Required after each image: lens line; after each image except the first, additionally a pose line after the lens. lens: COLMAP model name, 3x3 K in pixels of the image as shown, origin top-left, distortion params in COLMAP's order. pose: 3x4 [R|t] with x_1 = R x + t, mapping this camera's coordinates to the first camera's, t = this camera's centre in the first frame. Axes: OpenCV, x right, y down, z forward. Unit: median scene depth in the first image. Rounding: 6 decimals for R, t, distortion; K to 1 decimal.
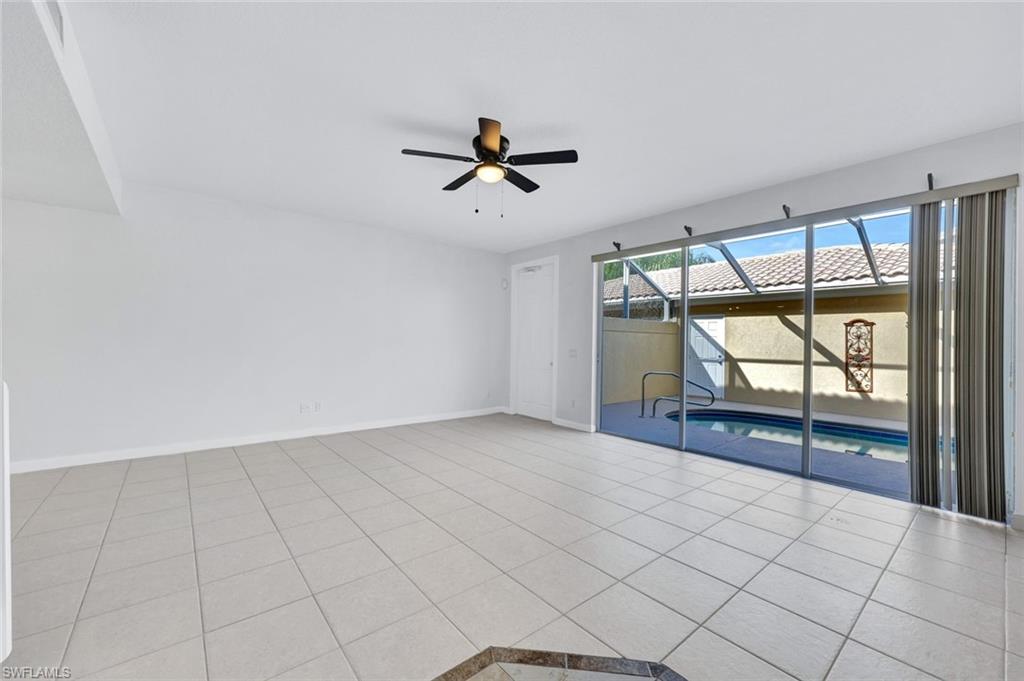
lens RADIAL K [[405.2, 0, 508.2], [0, 405.2, 342.3], [0, 0, 1]] dist [-0.009676, 0.000039]
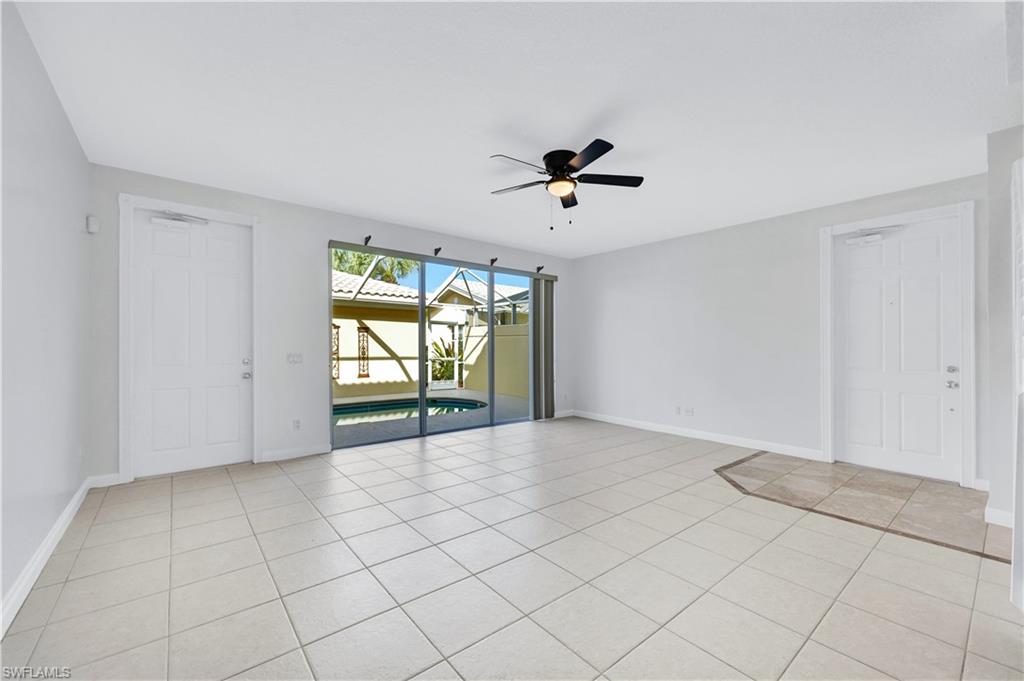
lens RADIAL K [[405.2, 0, 508.2], [0, 405.2, 342.3], [0, 0, 1]] dist [-0.009676, 0.000039]
pose [[0.013592, -0.005694, 0.999891, -0.610933], [-0.008151, 0.999950, 0.005805, -0.011808], [-0.999874, -0.008229, 0.013545, 0.621425]]
